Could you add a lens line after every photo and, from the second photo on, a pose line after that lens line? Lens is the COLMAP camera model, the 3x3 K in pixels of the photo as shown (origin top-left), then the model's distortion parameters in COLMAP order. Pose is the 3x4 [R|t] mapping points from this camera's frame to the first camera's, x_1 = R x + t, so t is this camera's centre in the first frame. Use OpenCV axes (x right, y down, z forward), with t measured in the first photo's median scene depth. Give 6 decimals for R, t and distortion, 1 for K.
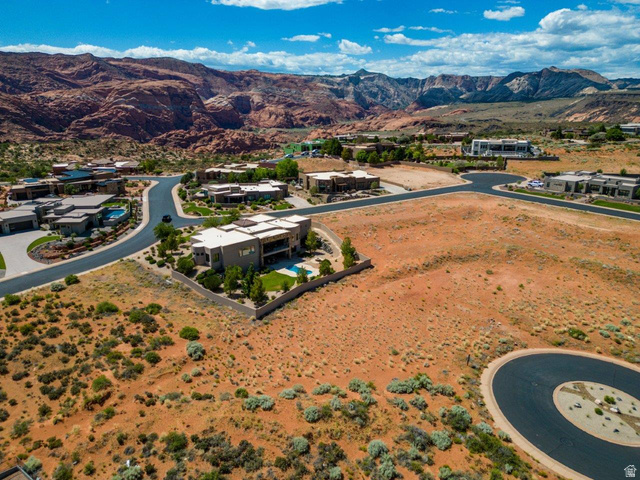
lens RADIAL K [[447.4, 0, 316.3], [0, 447.4, 237.3], [0, 0, 1]] dist [0.070051, -0.059740]
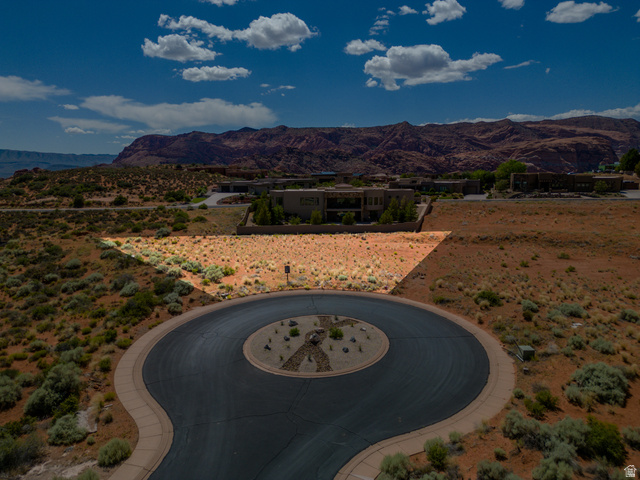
lens RADIAL K [[447.4, 0, 317.4], [0, 447.4, 237.6], [0, 0, 1]] dist [0.070051, -0.059740]
pose [[0.665978, 0.109763, -0.737852, 0.336904], [-0.206595, 0.977565, -0.041048, 0.081055], [0.716793, 0.179774, 0.673713, 0.169909]]
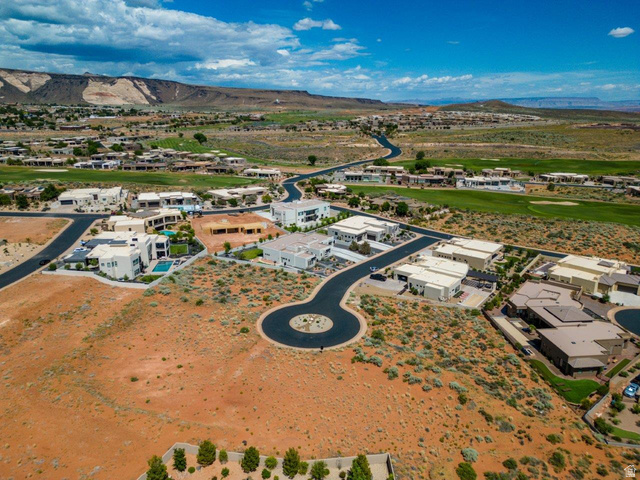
lens RADIAL K [[447.4, 0, 315.0], [0, 447.4, 242.1], [0, 0, 1]] dist [0.070051, -0.059740]
pose [[-0.629405, -0.229473, 0.742423, -0.261580], [0.218880, 0.864368, 0.452725, -0.275910], [-0.745615, 0.447449, -0.493810, 0.573735]]
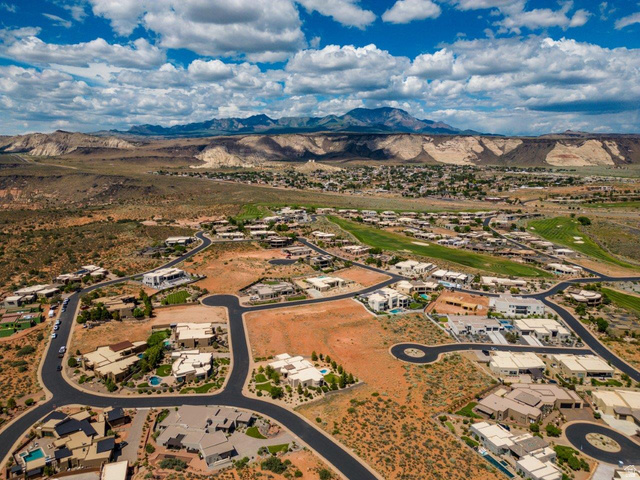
lens RADIAL K [[447.4, 0, 317.3], [0, 447.4, 240.5], [0, 0, 1]] dist [0.070051, -0.059740]
pose [[0.261459, -0.179212, 0.948431, -1.143226], [0.275456, 0.955603, 0.104631, -0.442731], [-0.925075, 0.233895, 0.299216, 0.089100]]
